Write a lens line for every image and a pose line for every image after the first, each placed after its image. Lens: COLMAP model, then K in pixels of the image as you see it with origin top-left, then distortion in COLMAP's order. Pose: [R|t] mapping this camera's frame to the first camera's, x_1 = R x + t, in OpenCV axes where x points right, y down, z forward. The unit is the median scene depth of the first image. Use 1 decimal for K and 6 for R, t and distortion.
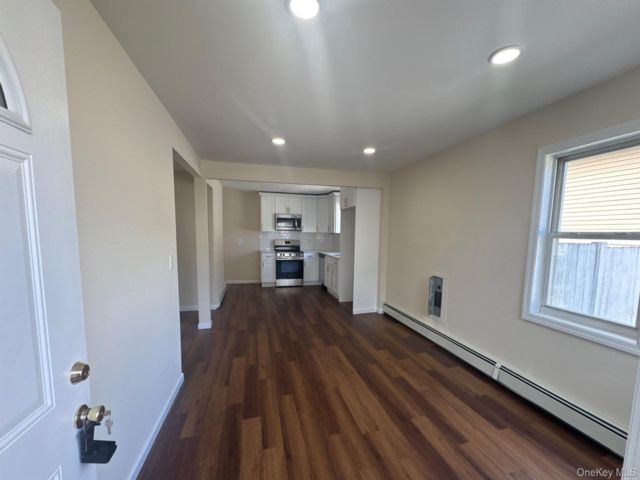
lens RADIAL K [[255.5, 0, 327.6], [0, 255.5, 258.2], [0, 0, 1]] dist [-0.000298, -0.000002]
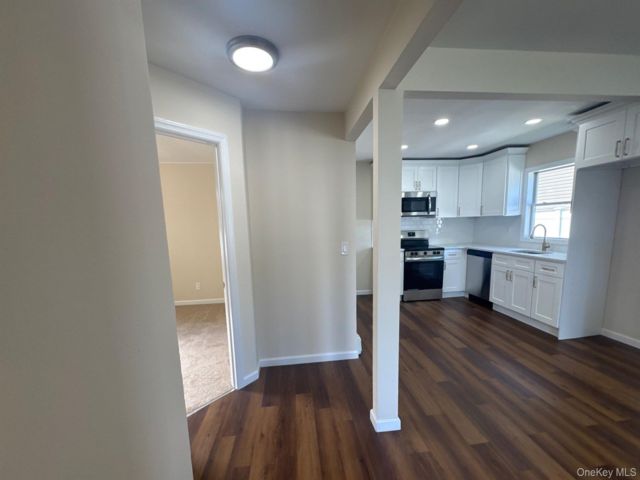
lens RADIAL K [[255.5, 0, 327.6], [0, 255.5, 258.2], [0, 0, 1]] dist [-0.000298, -0.000002]
pose [[0.986553, -0.022111, -0.161942, -0.281212], [0.028474, 0.998907, 0.037076, -0.031485], [0.160945, -0.041189, 0.986103, 0.302180]]
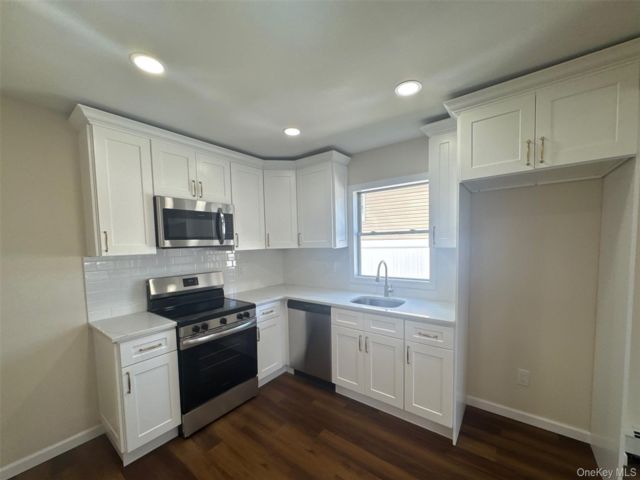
lens RADIAL K [[255.5, 0, 327.6], [0, 255.5, 258.2], [0, 0, 1]] dist [-0.000298, -0.000002]
pose [[0.793085, -0.073020, 0.604719, -0.227881], [0.097593, 0.995196, -0.007822, -0.077131], [-0.601242, 0.065220, 0.796401, 0.631732]]
